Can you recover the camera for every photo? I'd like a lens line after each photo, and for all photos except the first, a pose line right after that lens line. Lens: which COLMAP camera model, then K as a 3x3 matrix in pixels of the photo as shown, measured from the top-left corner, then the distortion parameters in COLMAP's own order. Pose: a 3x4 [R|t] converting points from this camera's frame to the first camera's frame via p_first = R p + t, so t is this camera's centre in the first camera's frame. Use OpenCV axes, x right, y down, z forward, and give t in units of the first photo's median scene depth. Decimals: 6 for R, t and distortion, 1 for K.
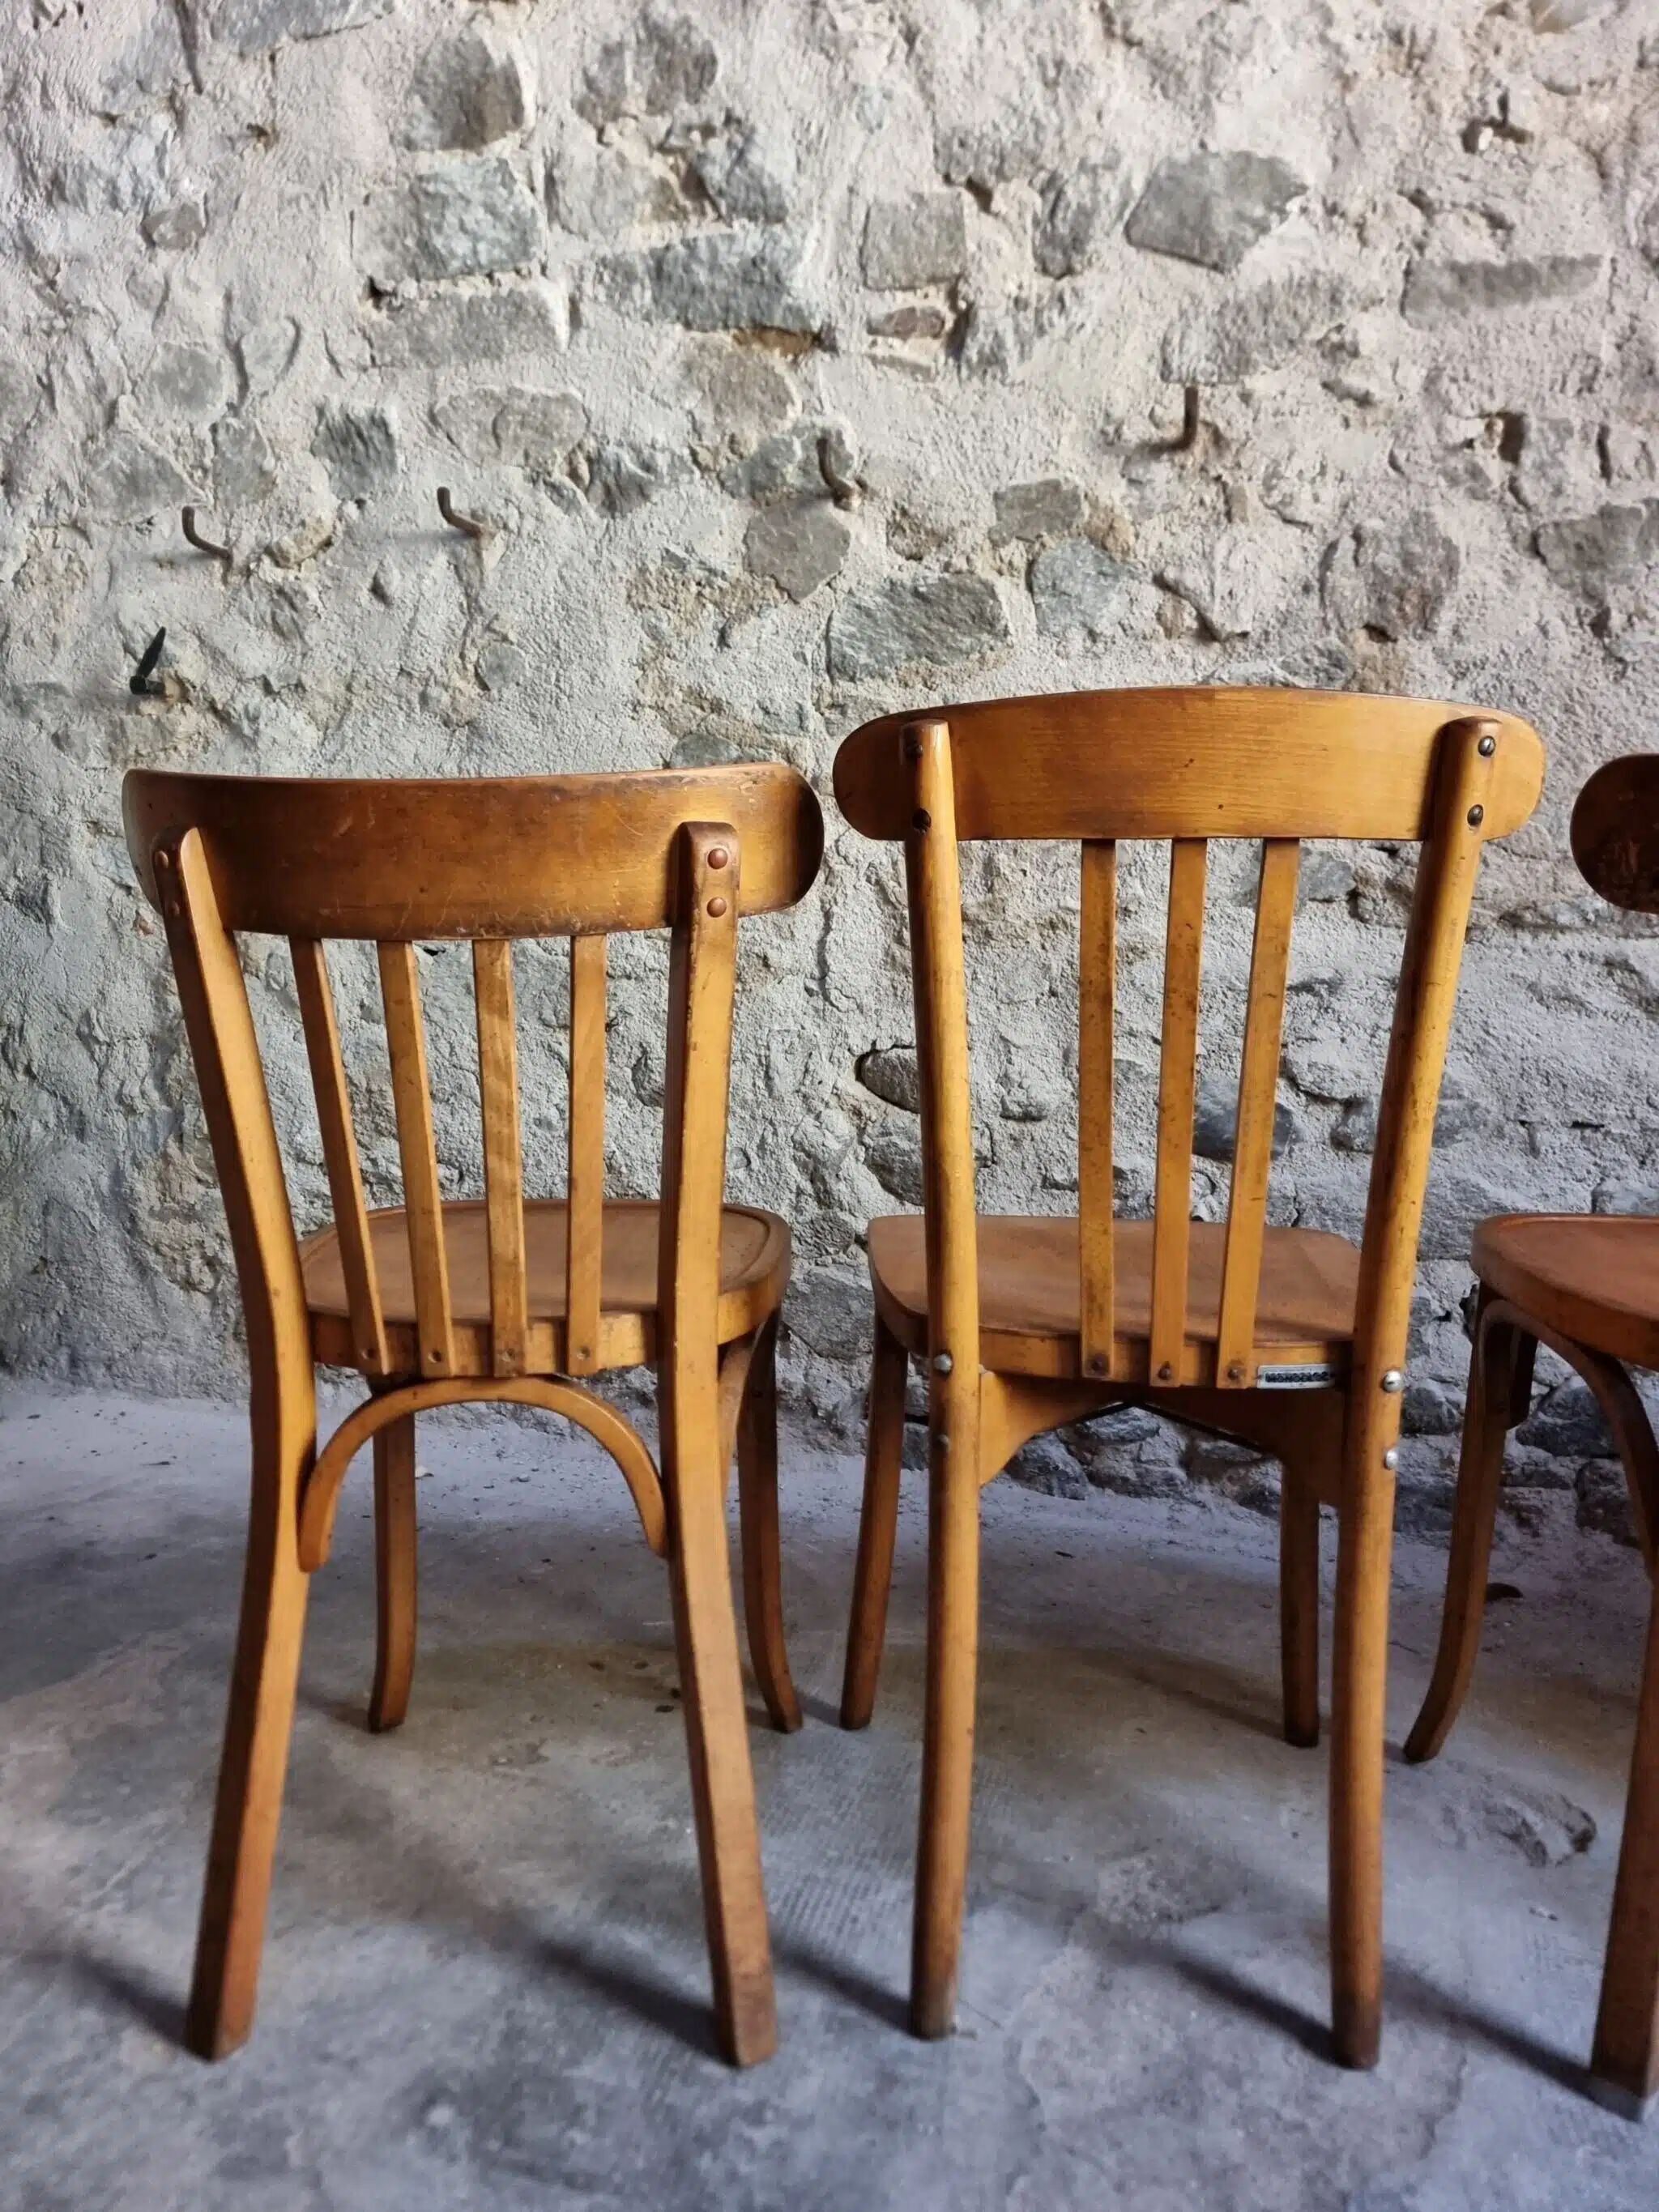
lens RADIAL K [[1578.3, 0, 811.9], [0, 1578.3, 1110.9], [0, 0, 1]] dist [0.066538, -0.063685]
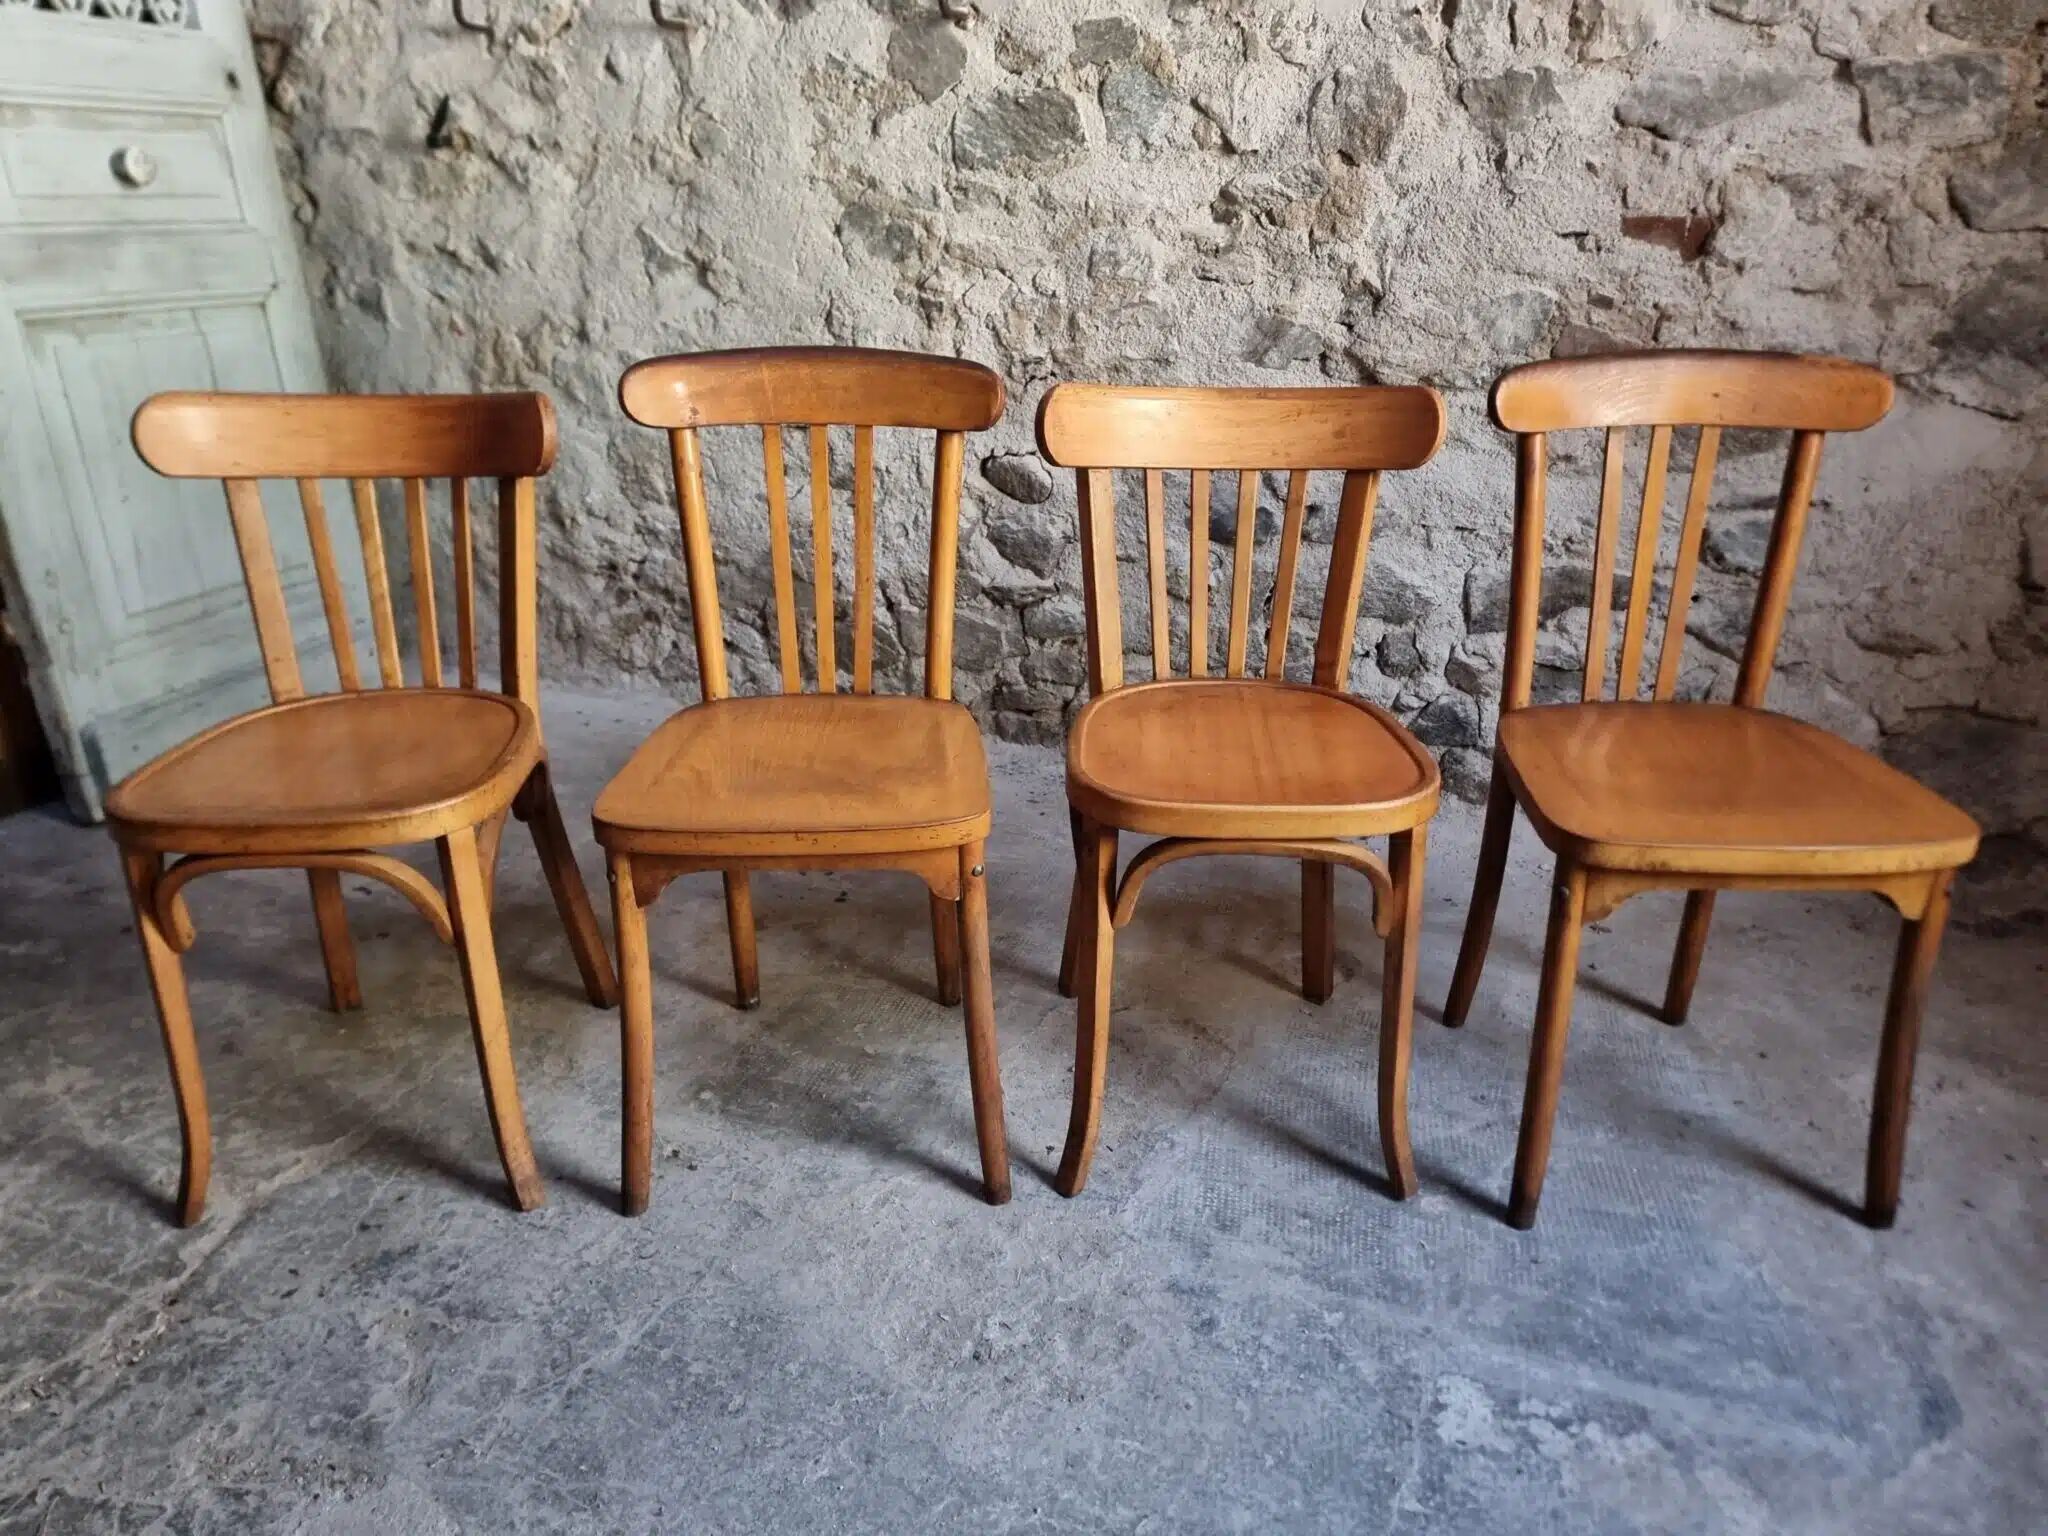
lens RADIAL K [[1461.2, 0, 1014.1], [0, 1461.2, 775.5], [0, 0, 1]] dist [0.066538, -0.063685]
pose [[0.999229, 0.008088, -0.038410, 0.117951], [0.003592, 0.955600, 0.294646, -0.159842], [0.039088, -0.294557, 0.954834, -0.334323]]
